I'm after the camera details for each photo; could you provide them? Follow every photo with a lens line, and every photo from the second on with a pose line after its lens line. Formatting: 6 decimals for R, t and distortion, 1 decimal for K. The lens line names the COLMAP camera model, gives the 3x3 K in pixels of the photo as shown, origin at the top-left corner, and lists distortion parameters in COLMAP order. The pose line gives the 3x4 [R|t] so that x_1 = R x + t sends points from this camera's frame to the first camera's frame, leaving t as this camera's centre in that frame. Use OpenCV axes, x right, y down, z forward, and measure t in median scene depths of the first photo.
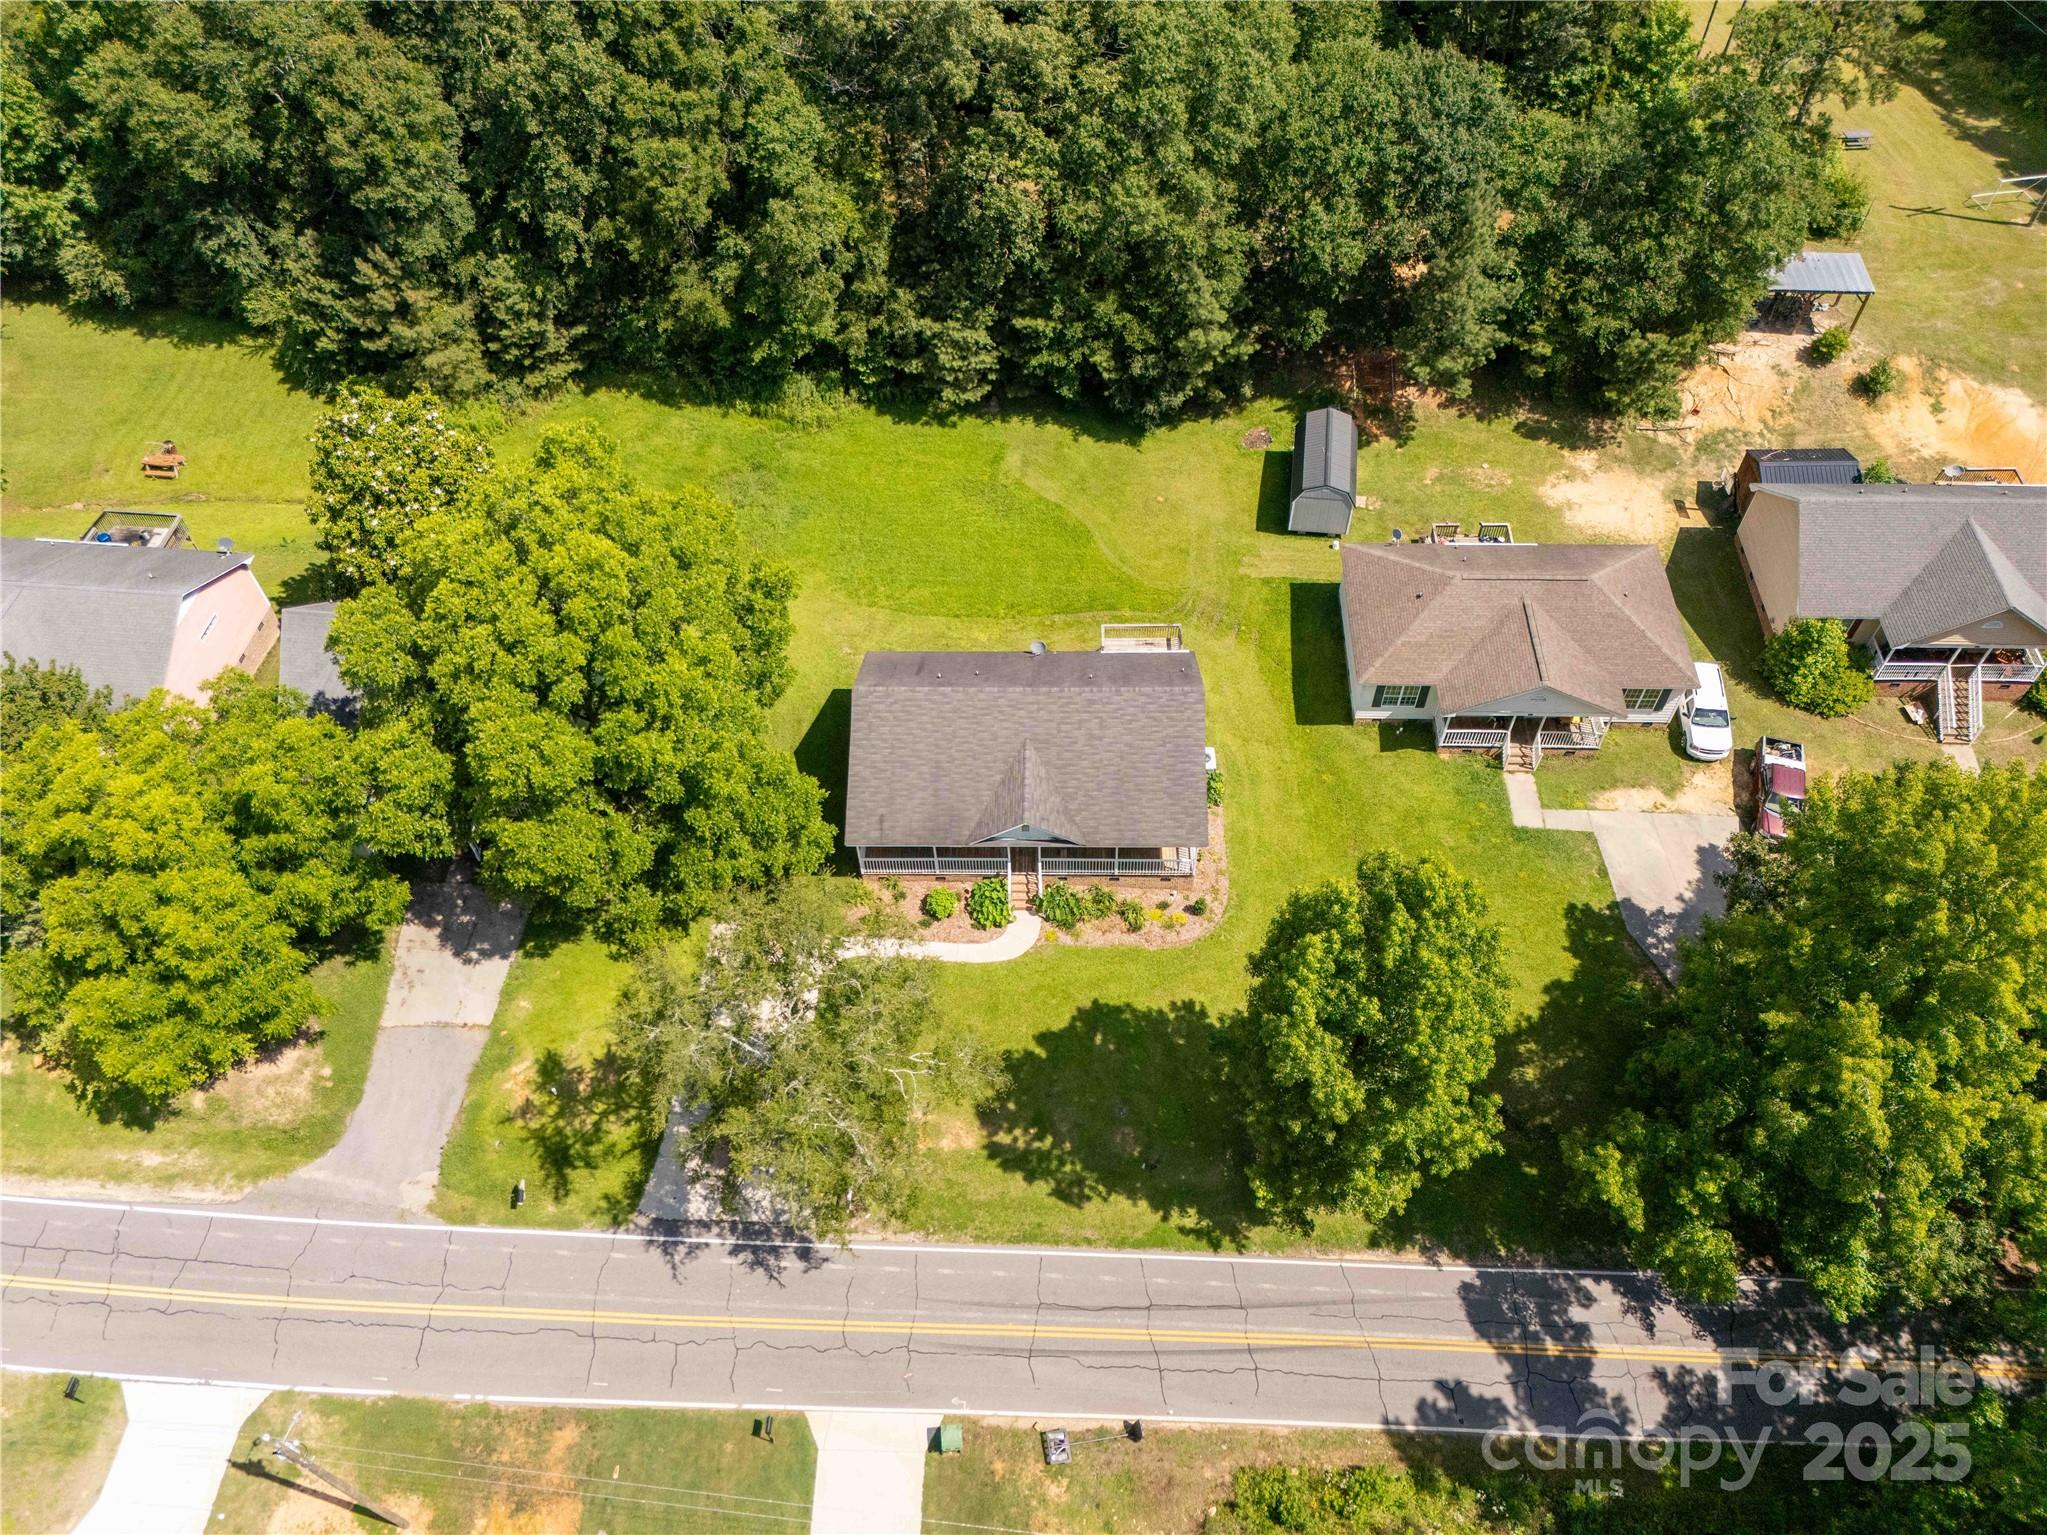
lens RADIAL K [[1511.1, 0, 1023.5], [0, 1511.1, 767.5], [0, 0, 1]] dist [0.068289, -0.055201]
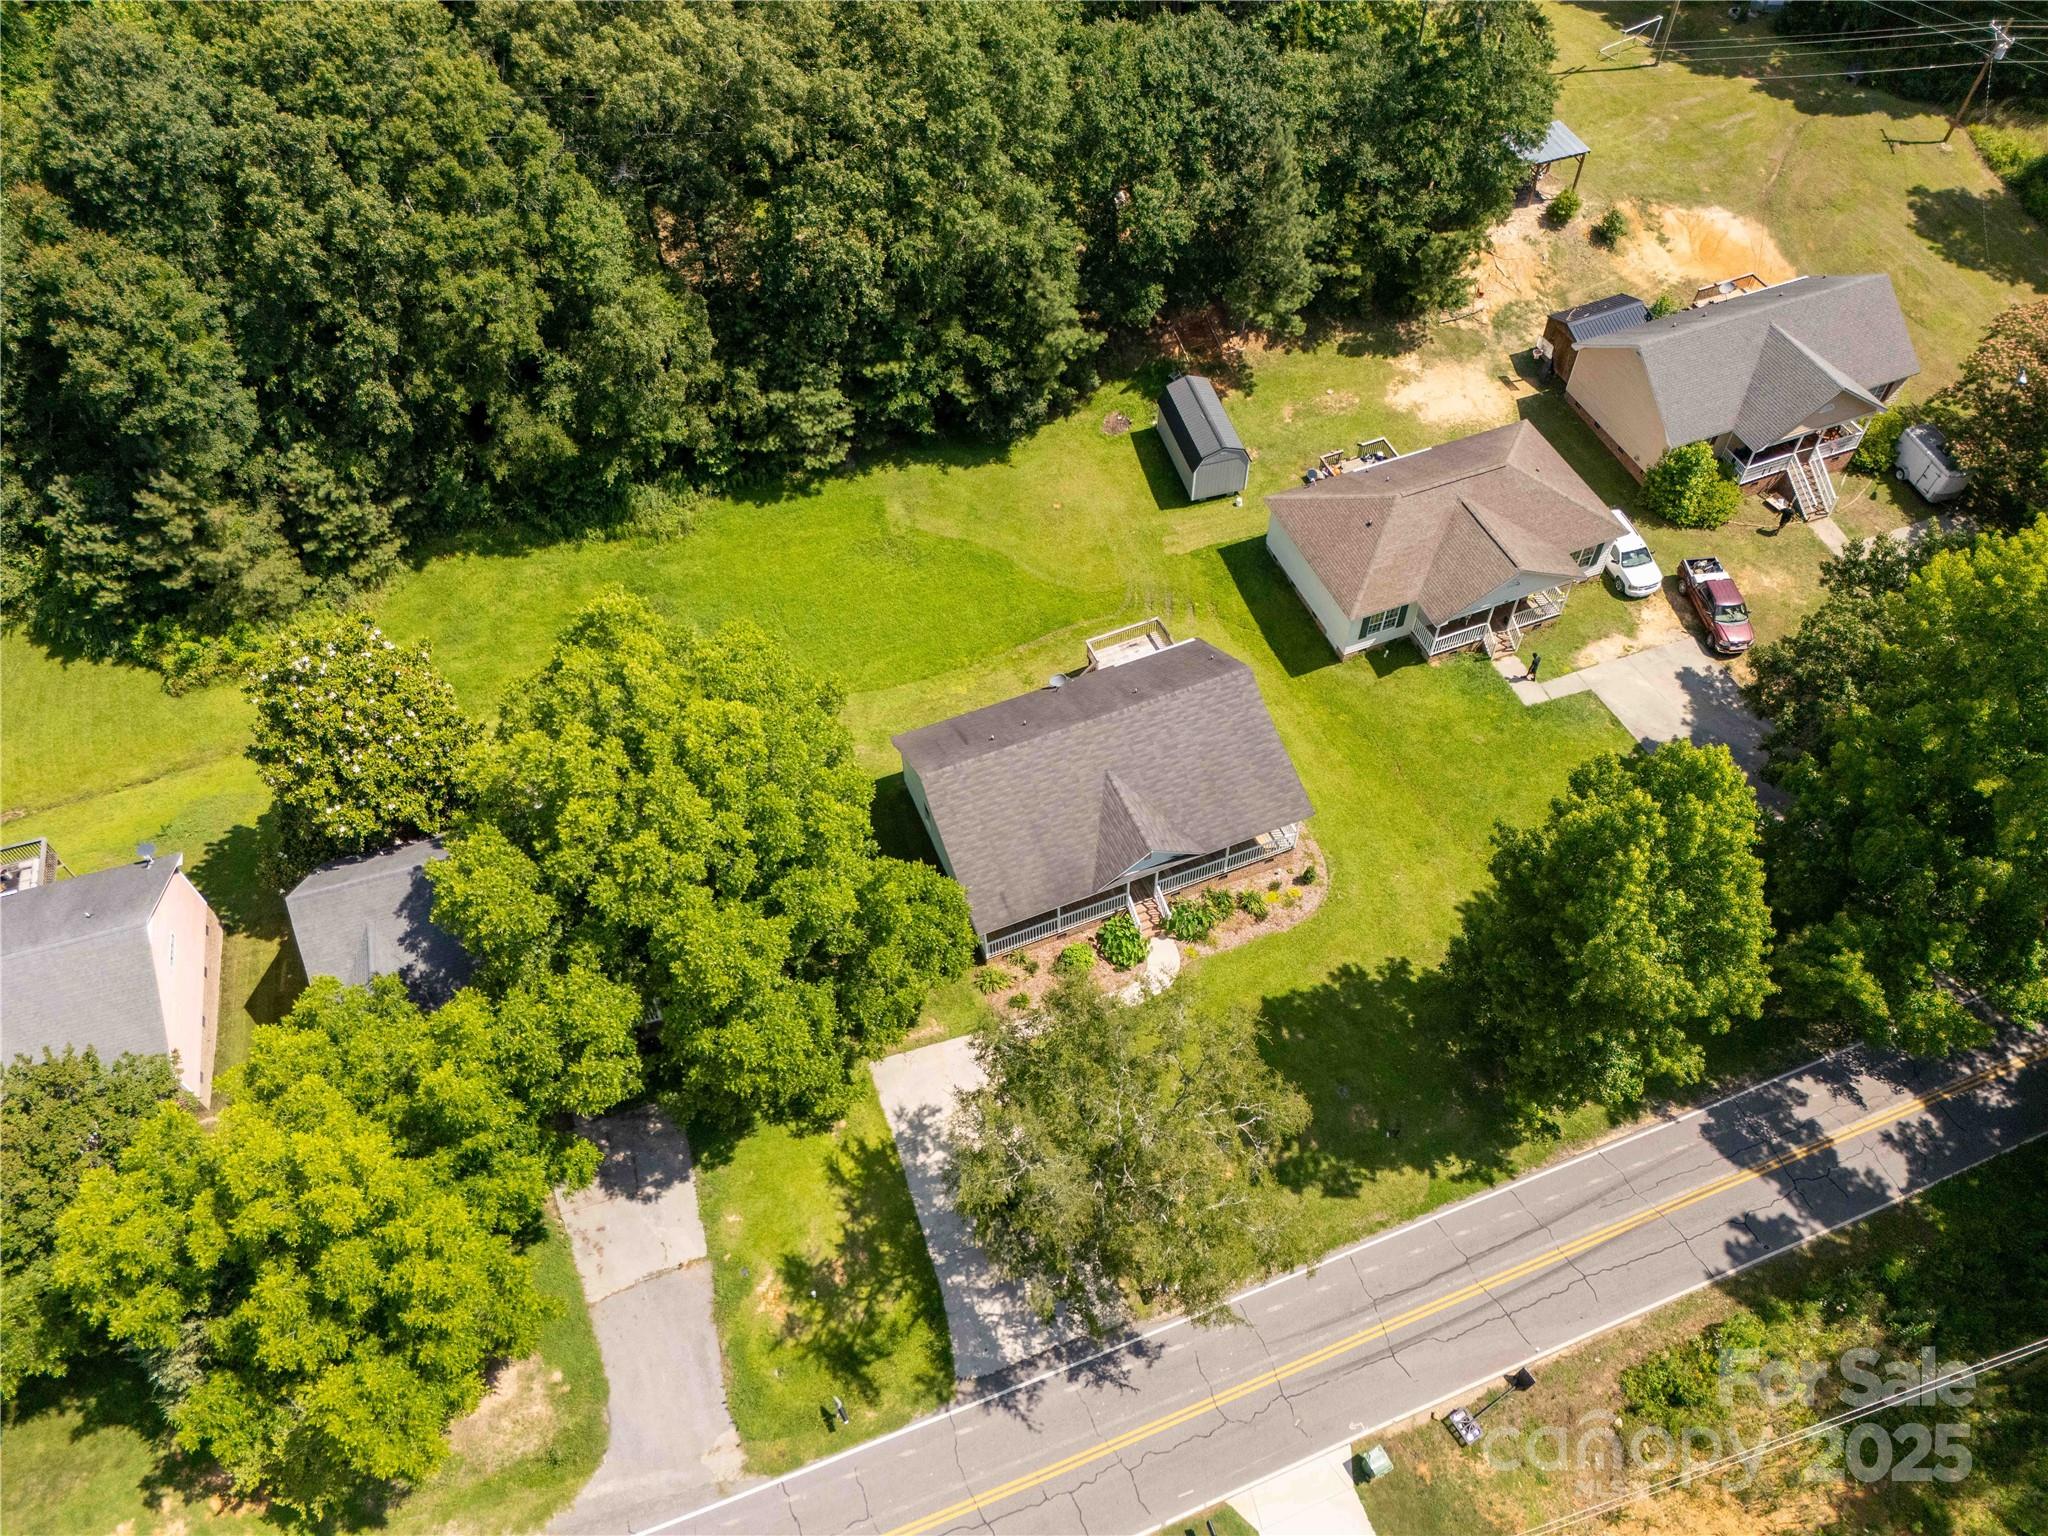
lens RADIAL K [[1511.8, 0, 1024.0], [0, 1511.8, 768.0], [0, 0, 1]] dist [0.068289, -0.055201]
pose [[0.919945, -0.312548, 0.236673, -0.238801], [0.313307, 0.948992, 0.035411, -0.061785], [-0.235668, 0.041575, 0.970944, 0.053305]]
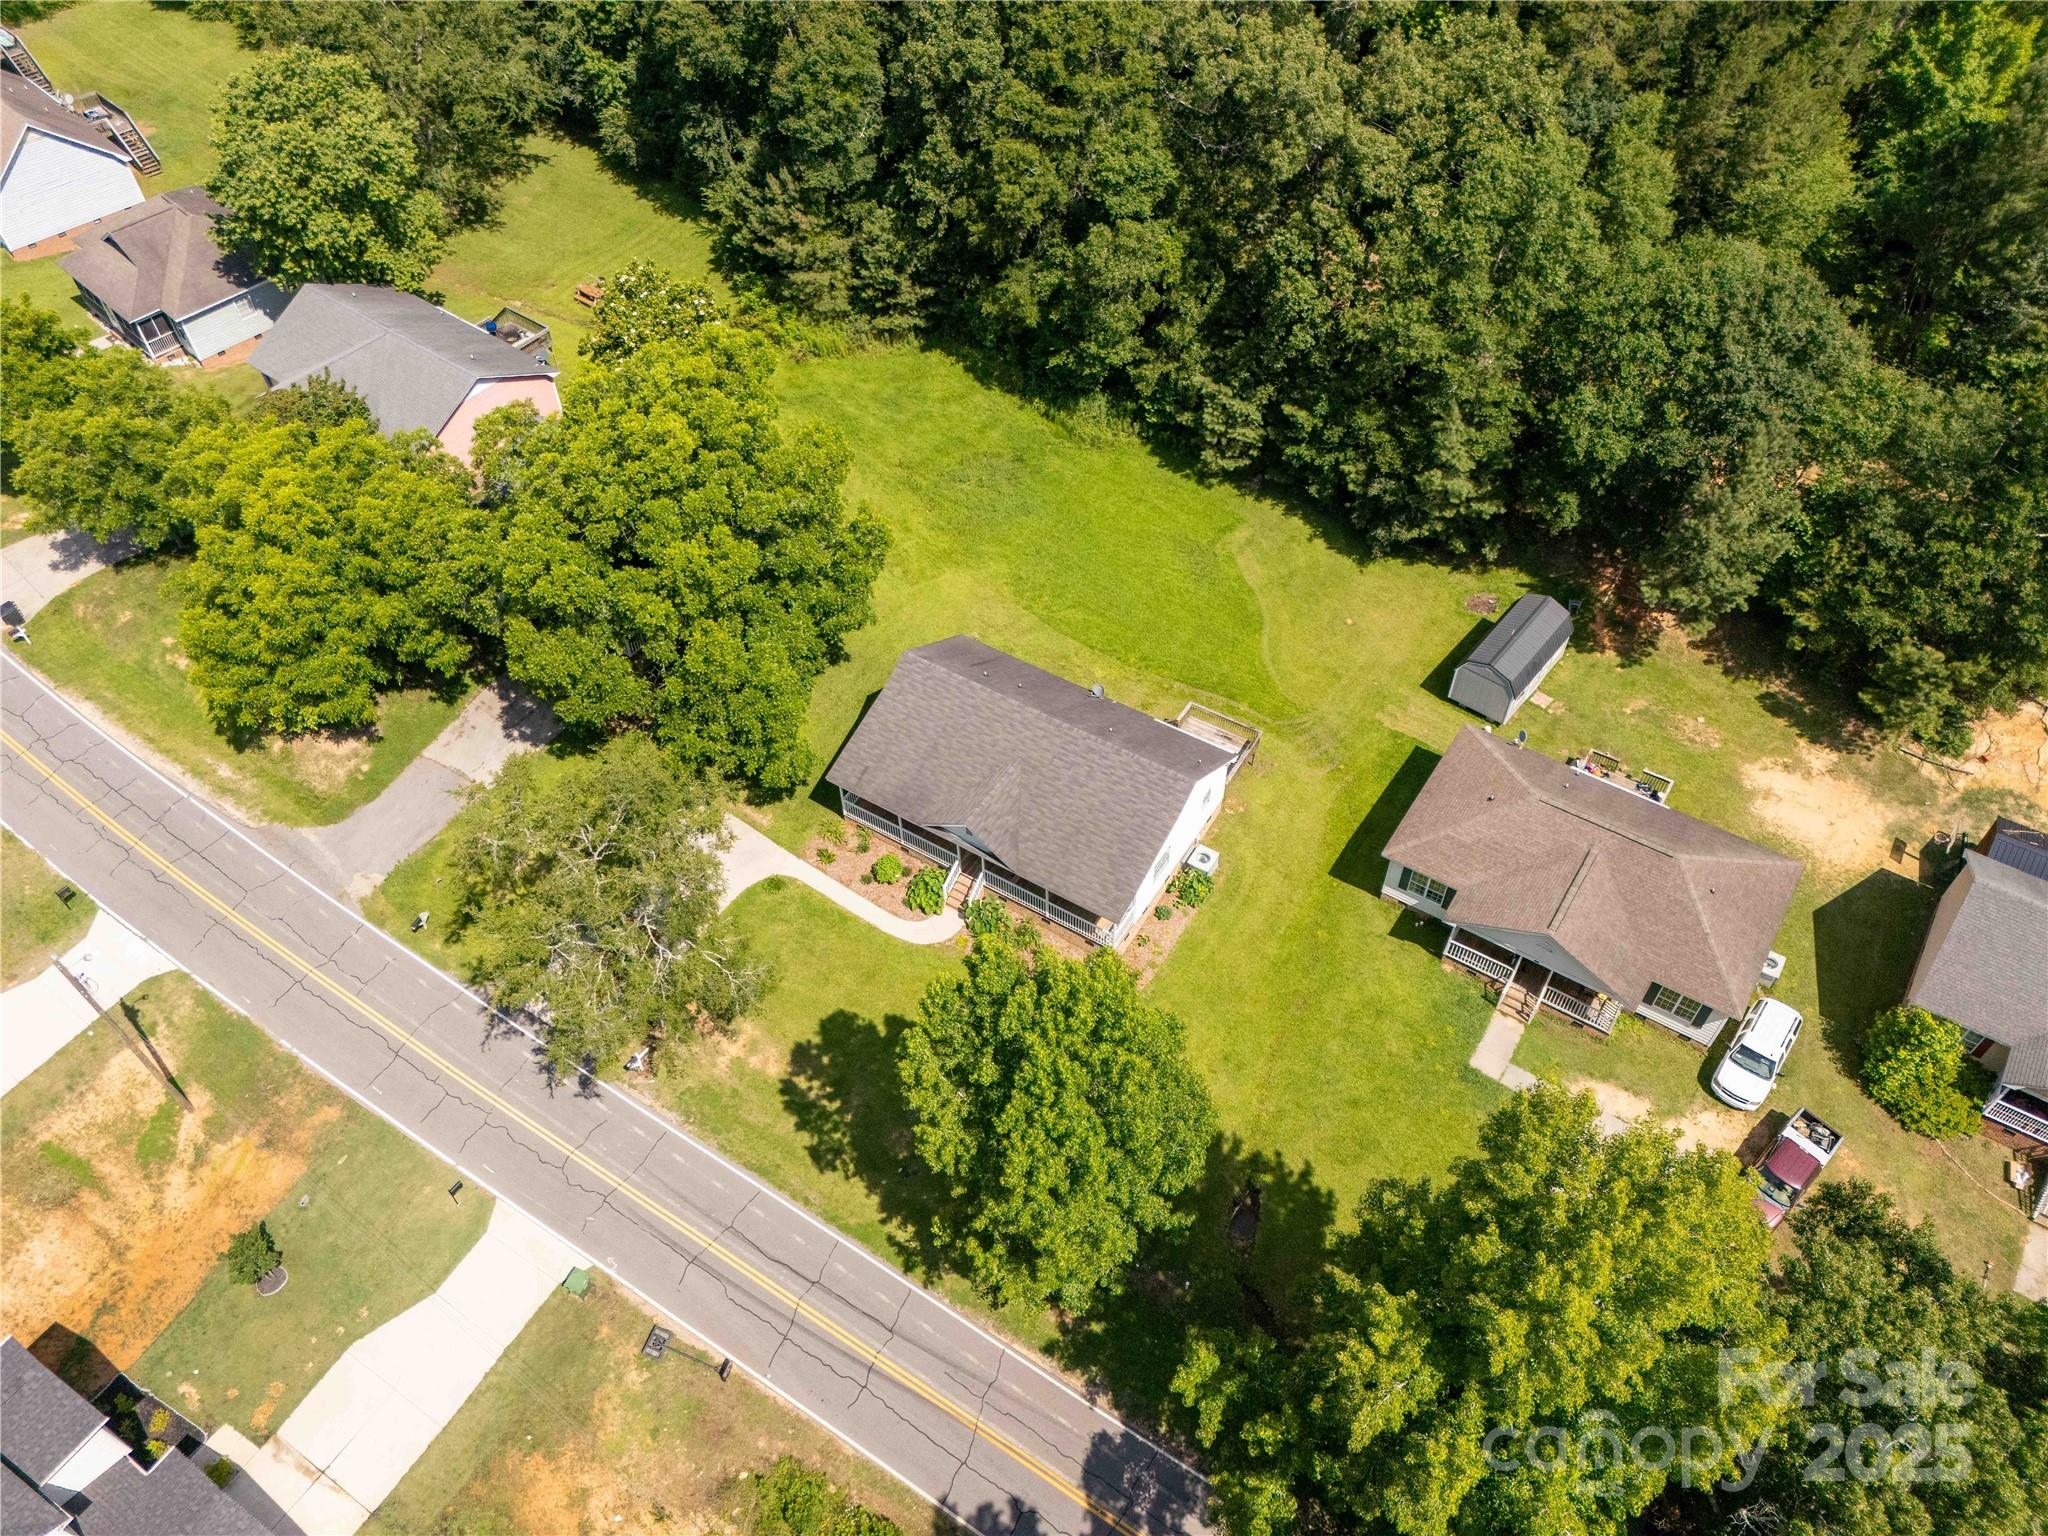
lens RADIAL K [[1511.8, 0, 1024.0], [0, 1511.8, 768.0], [0, 0, 1]] dist [0.068289, -0.055201]
pose [[0.855404, 0.396477, -0.333301, 0.300934], [-0.410055, 0.911503, 0.031885, -0.040046], [0.316446, 0.109397, 0.942281, 0.025214]]
